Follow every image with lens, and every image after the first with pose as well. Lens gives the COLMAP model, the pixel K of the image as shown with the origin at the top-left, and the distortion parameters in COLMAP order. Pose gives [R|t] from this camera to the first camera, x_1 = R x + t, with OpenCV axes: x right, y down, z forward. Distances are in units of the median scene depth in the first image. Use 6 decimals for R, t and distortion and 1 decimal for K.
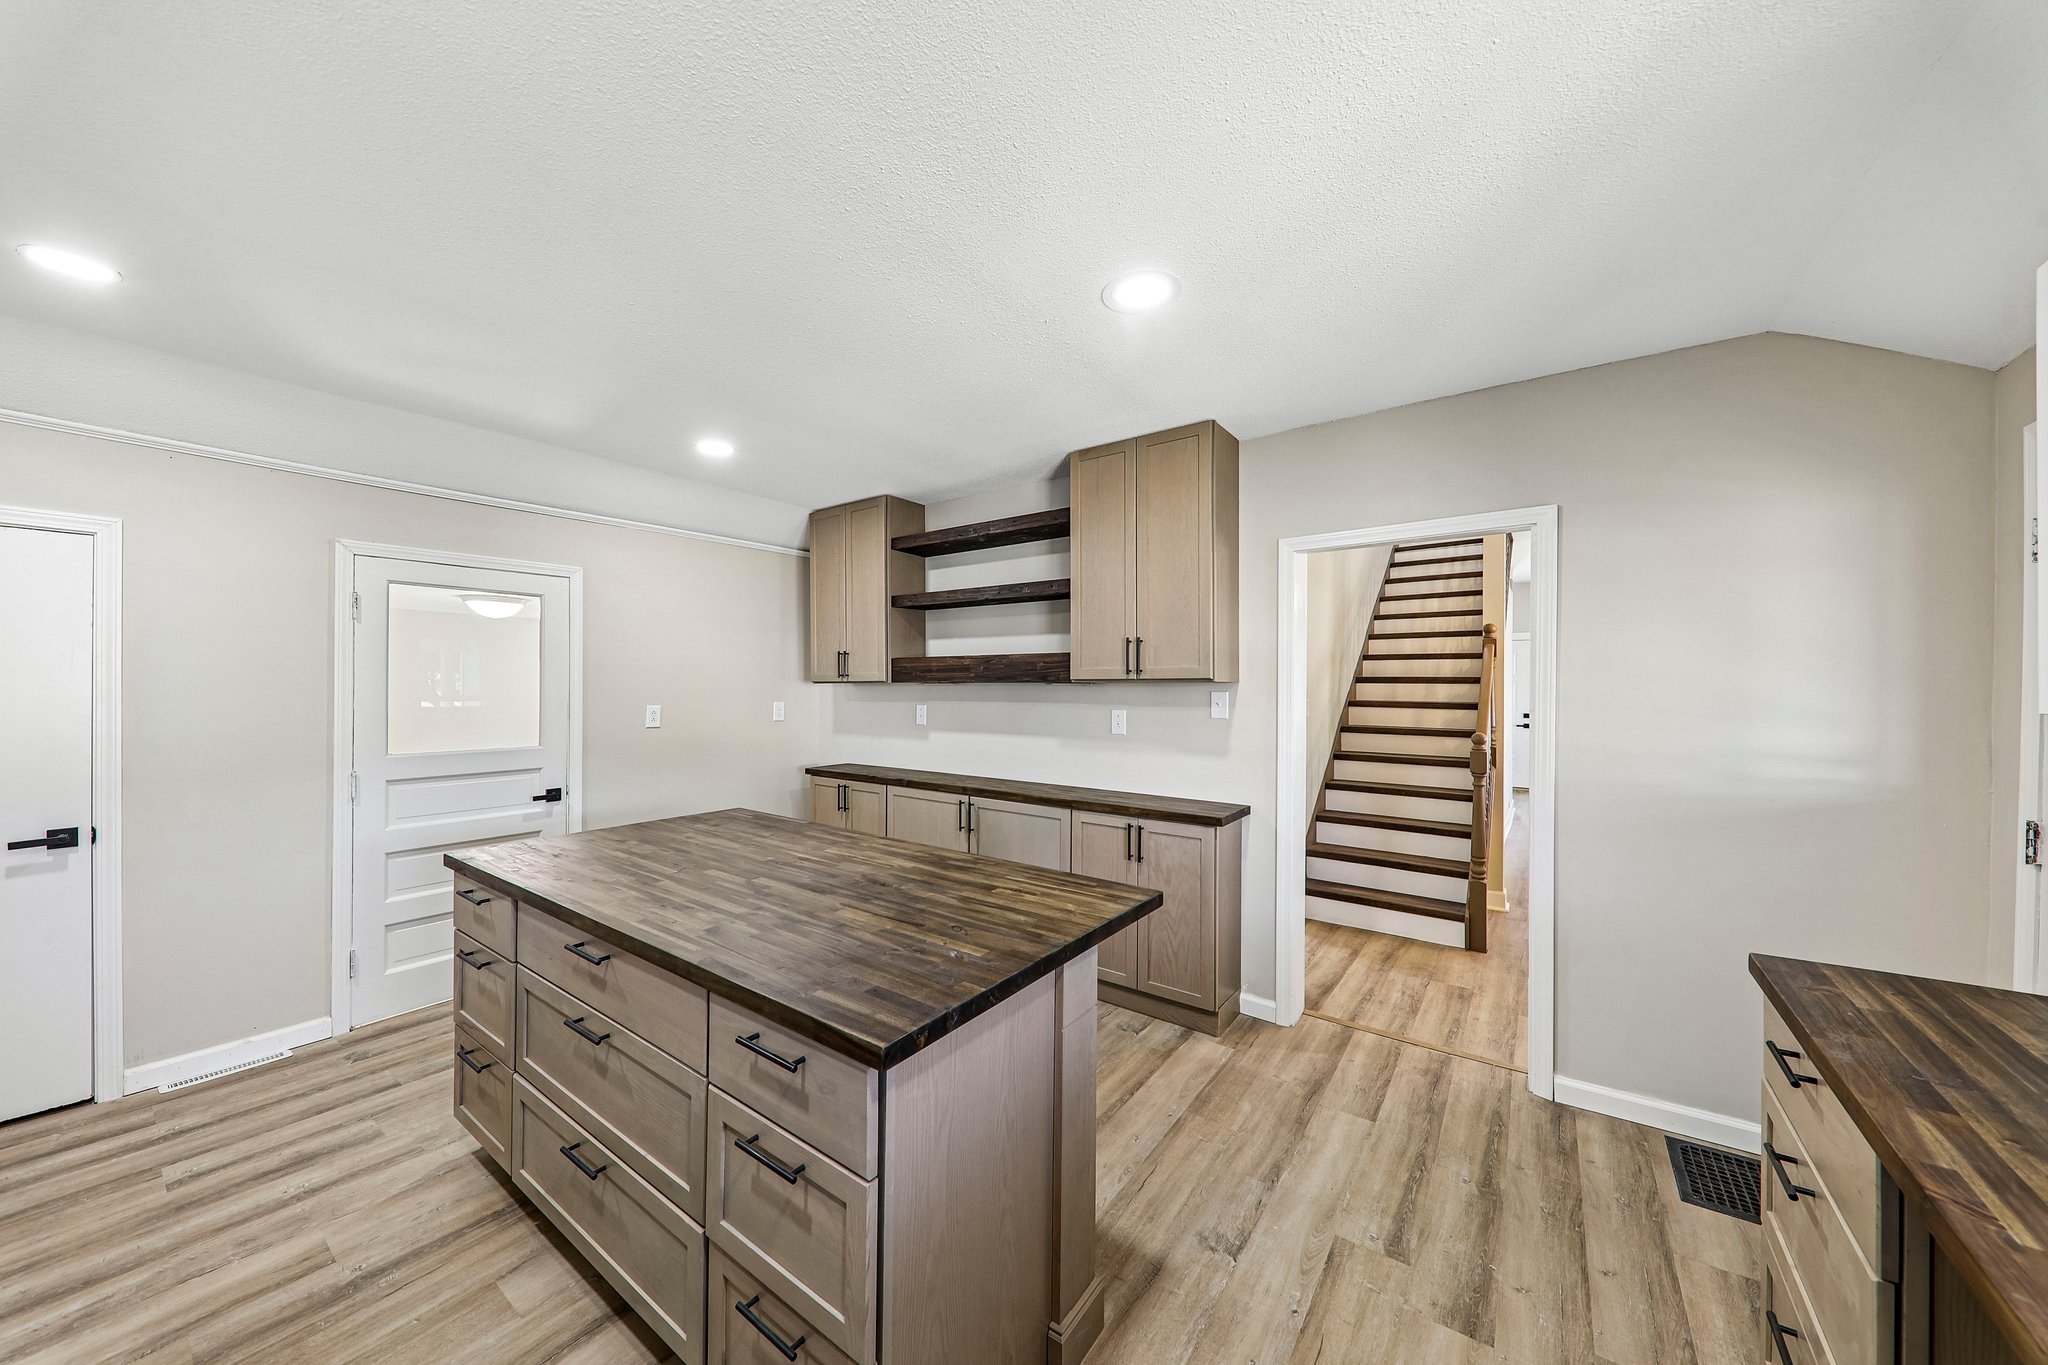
lens RADIAL K [[709.2, 0, 1011.7], [0, 709.2, 681.4], [0, 0, 1]] dist [0.008450, -0.004188]
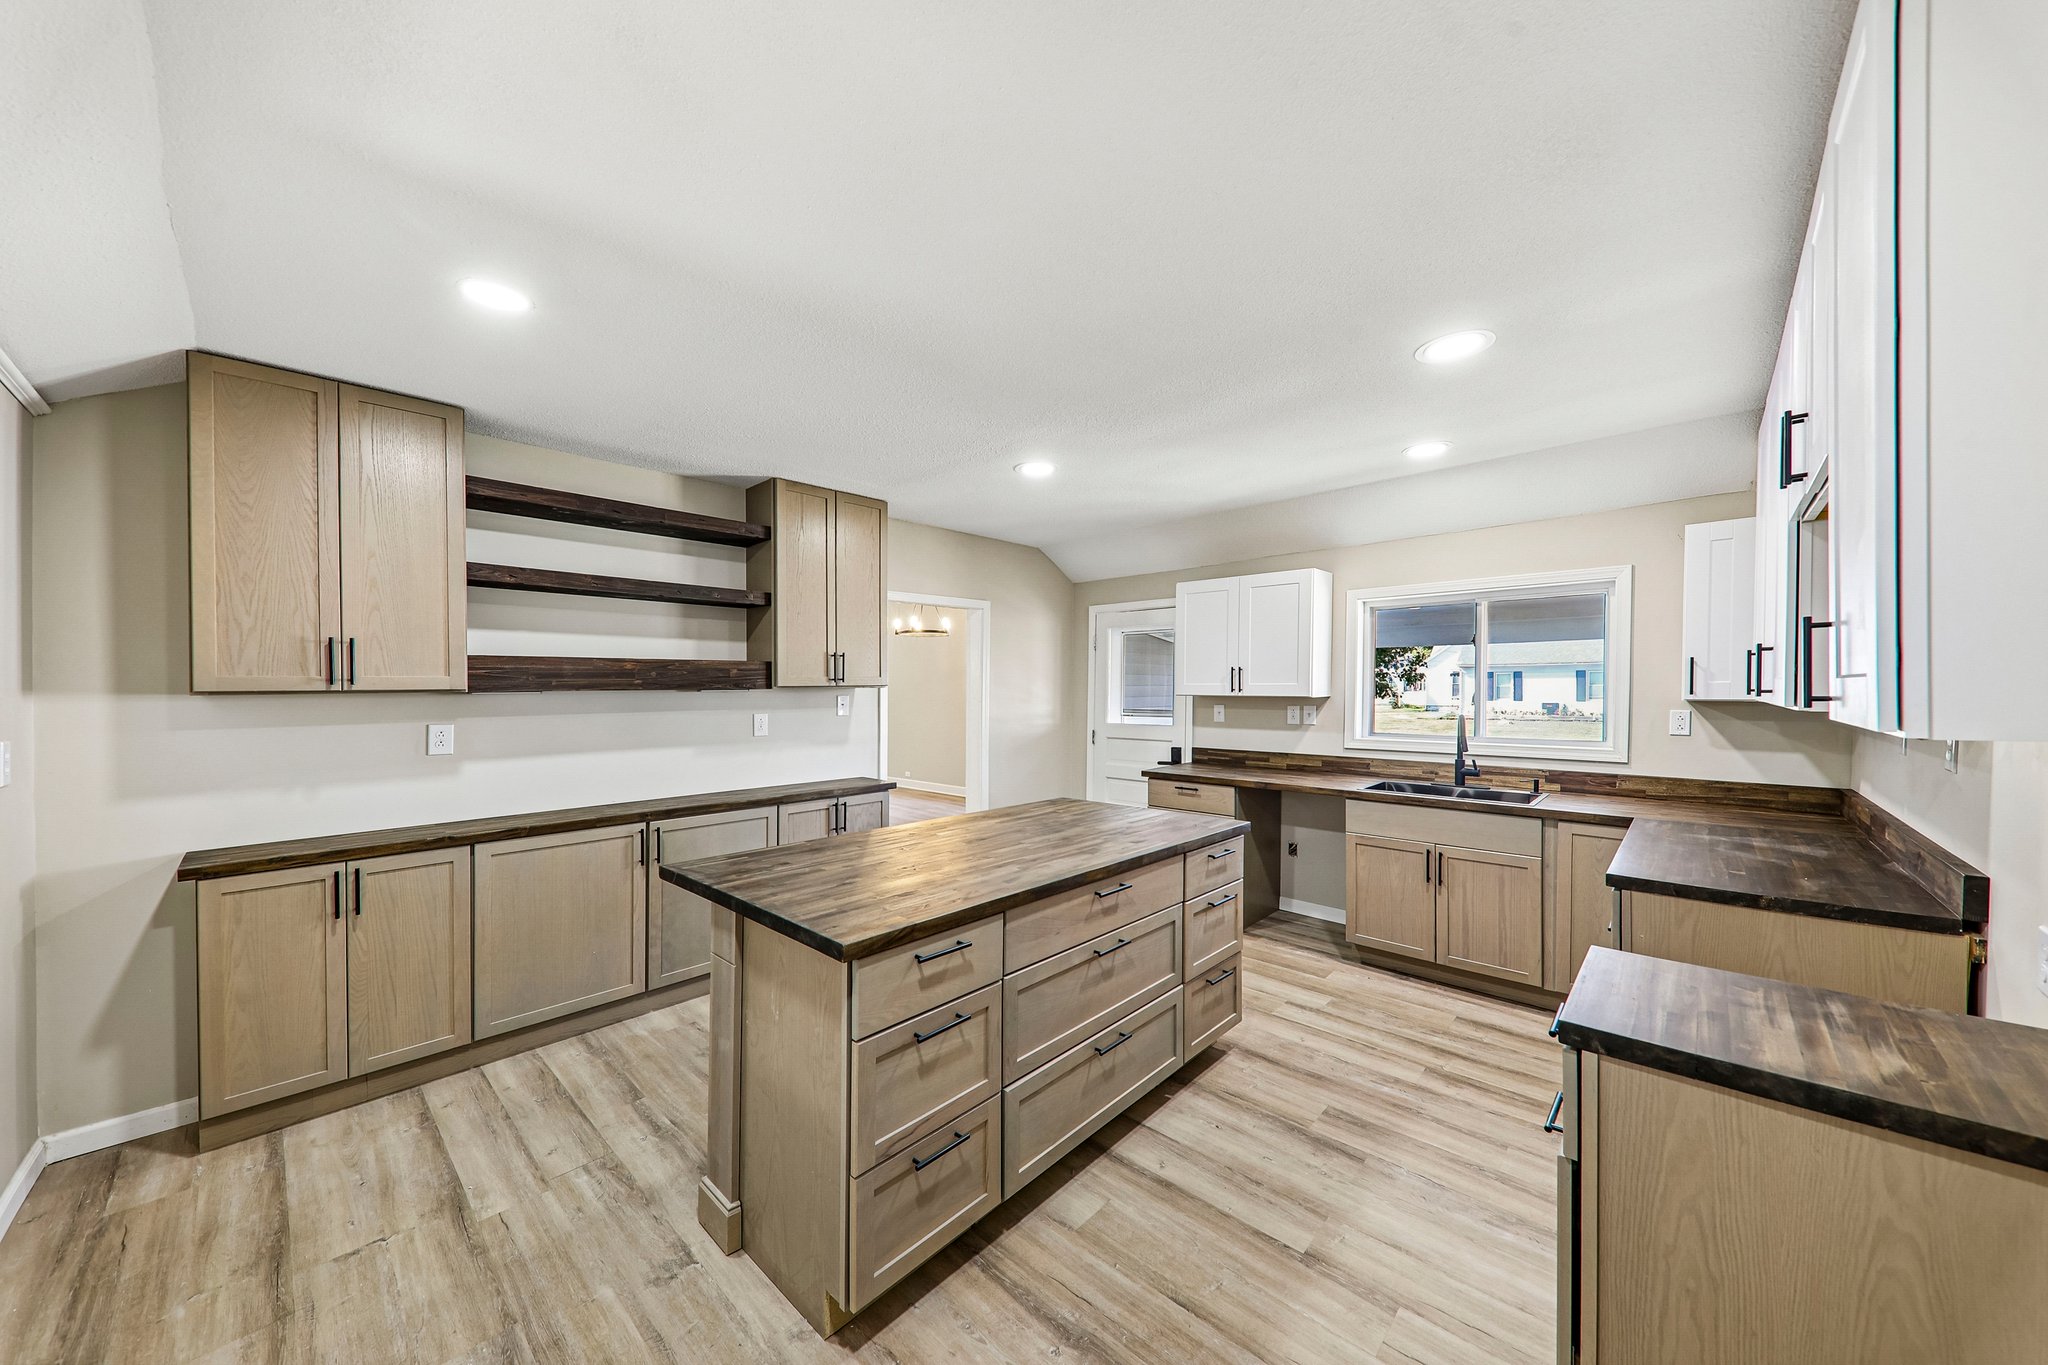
lens RADIAL K [[709.2, 0, 1023.0], [0, 709.2, 694.1], [0, 0, 1]] dist [0.008450, -0.004188]
pose [[0.115044, -0.013676, 0.993266, -1.004416], [0.003344, 0.999905, 0.013380, -0.004529], [-0.993355, 0.001783, 0.115079, 0.523274]]
